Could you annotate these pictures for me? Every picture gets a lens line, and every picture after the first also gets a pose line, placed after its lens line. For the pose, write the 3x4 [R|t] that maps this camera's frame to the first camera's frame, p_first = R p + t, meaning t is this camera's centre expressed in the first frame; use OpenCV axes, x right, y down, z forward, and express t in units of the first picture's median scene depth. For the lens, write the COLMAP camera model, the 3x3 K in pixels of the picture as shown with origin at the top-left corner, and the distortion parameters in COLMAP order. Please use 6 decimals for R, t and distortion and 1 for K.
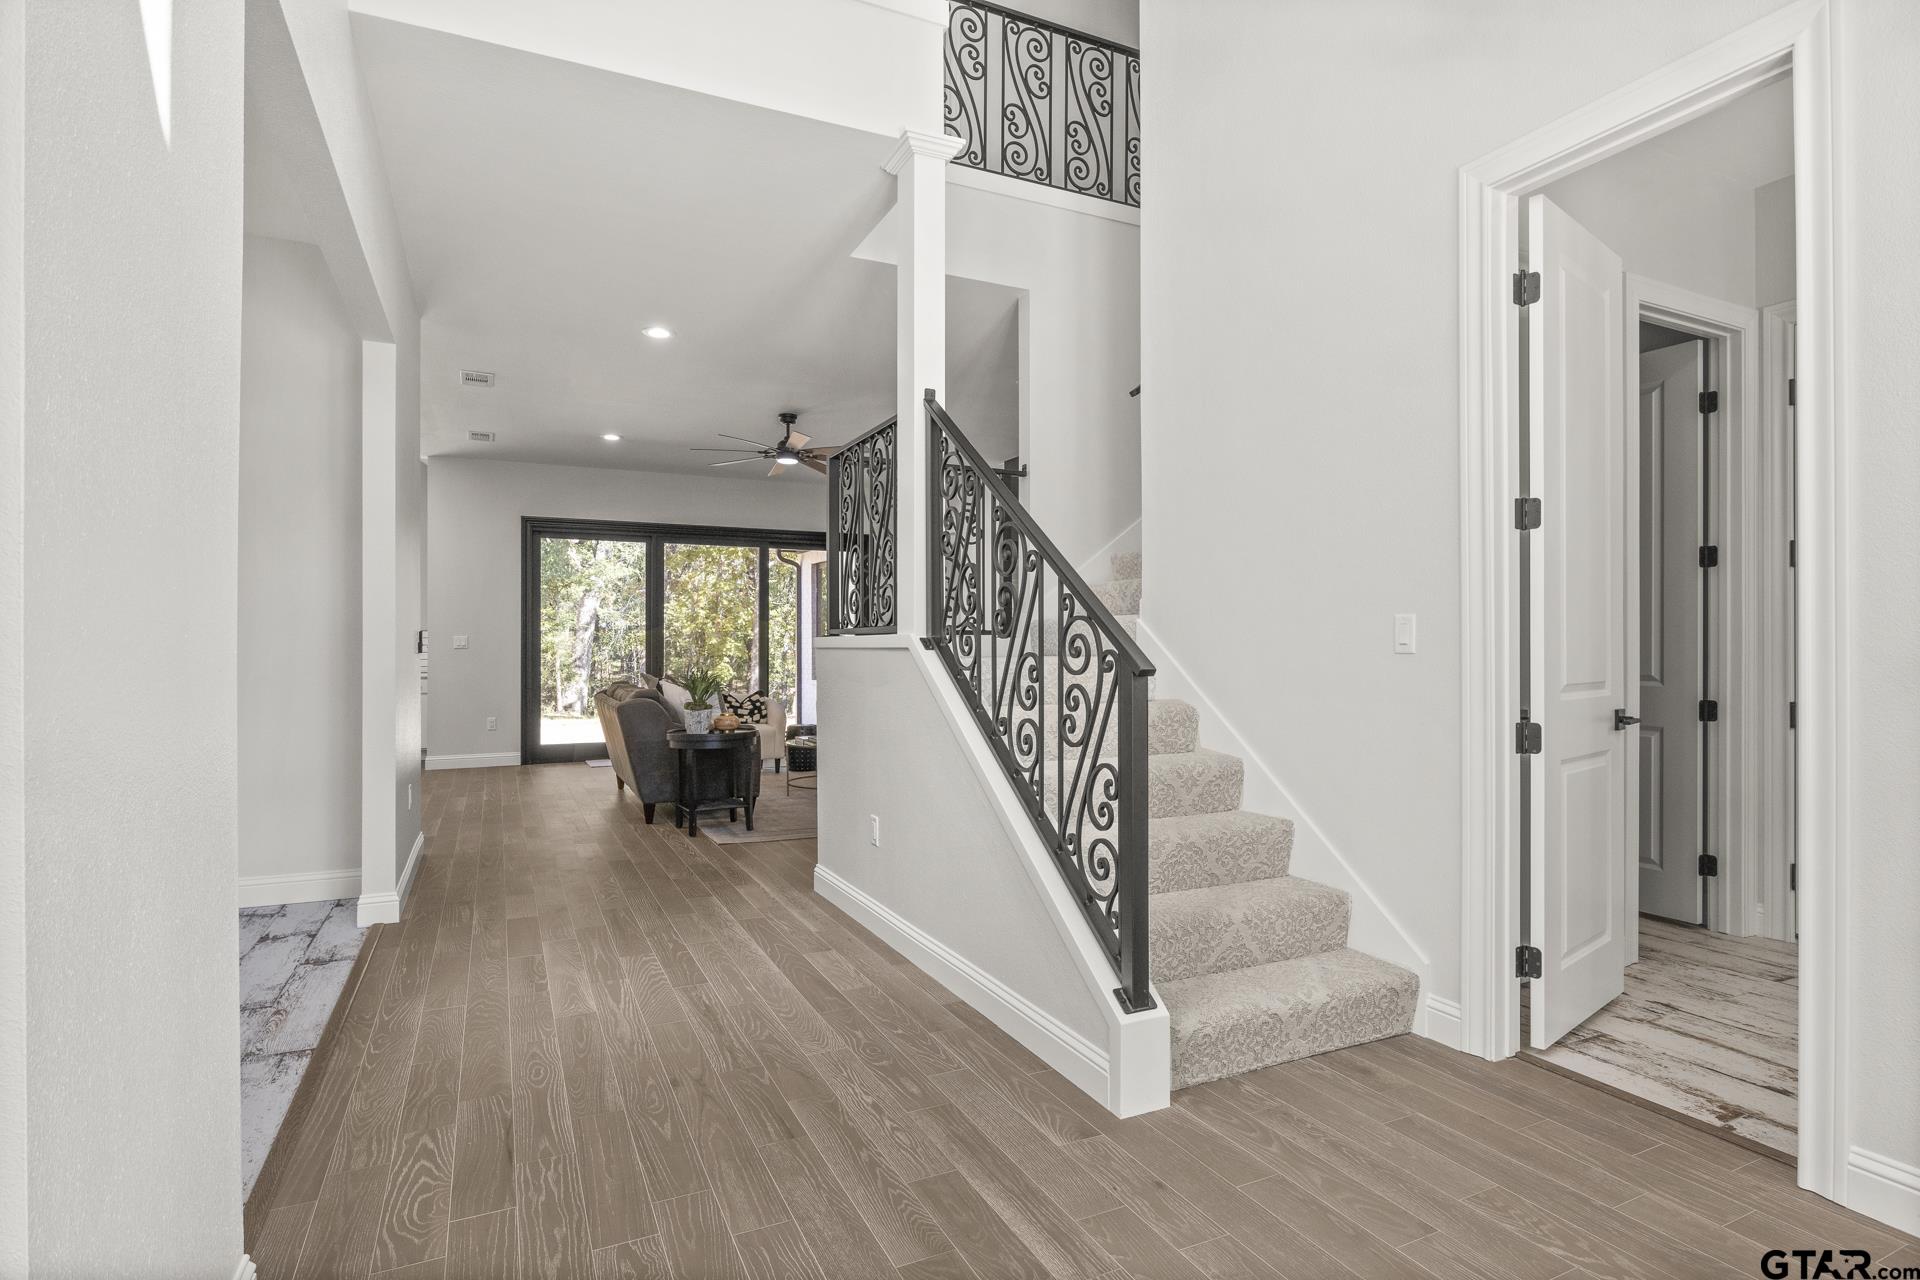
lens RADIAL K [[985.8, 0, 955.8], [0, 985.8, 648.6], [0, 0, 1]] dist [-0.003579, 0.000028]
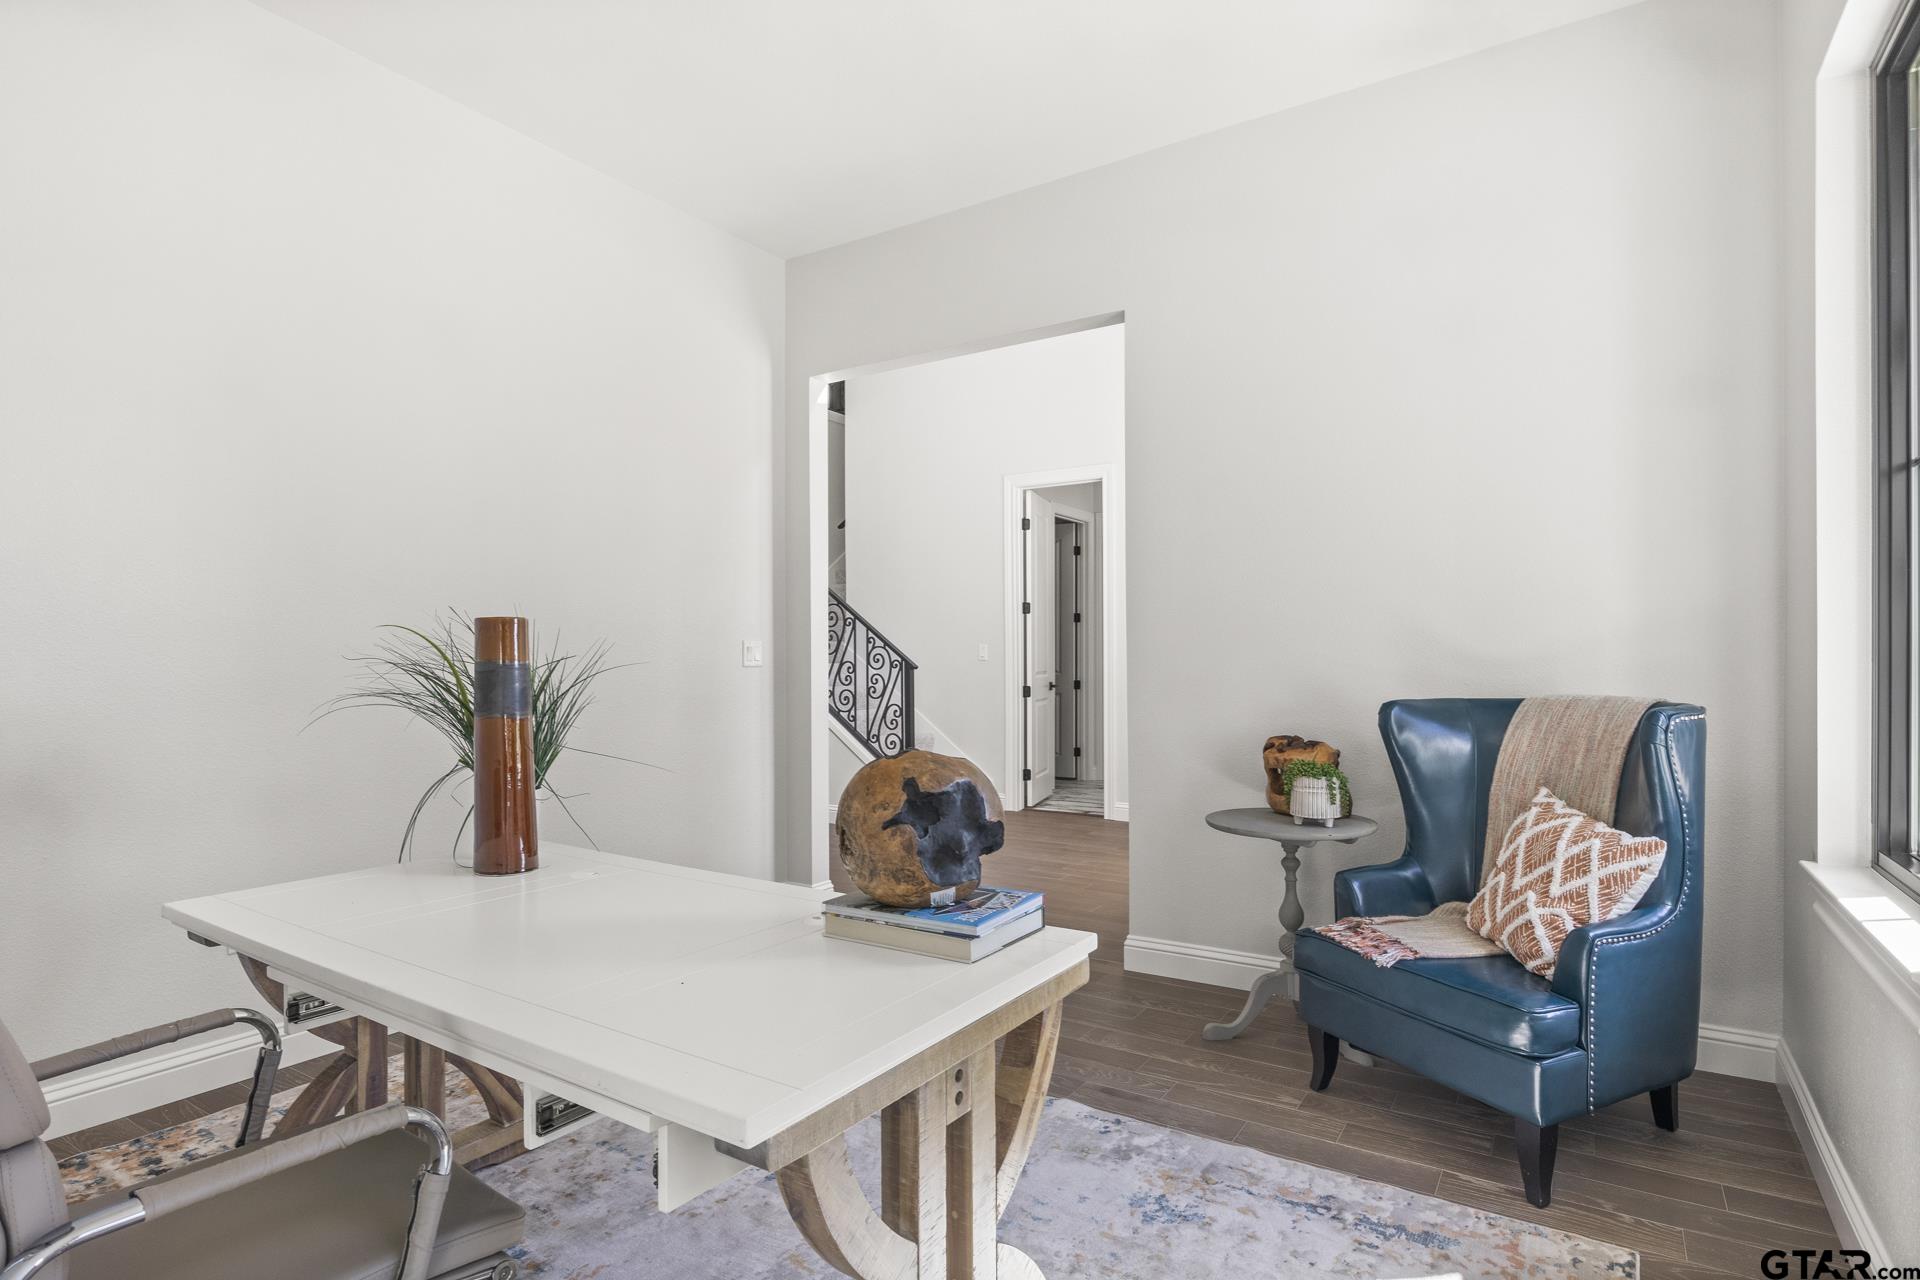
lens RADIAL K [[972.1, 0, 968.1], [0, 972.1, 664.7], [0, 0, 1]] dist [-0.003646, 0.000131]
pose [[0.851067, -0.006779, 0.525013, -0.944739], [0.003389, 0.999967, 0.007418, -0.002652], [-0.525046, -0.004534, 0.851062, -1.171138]]
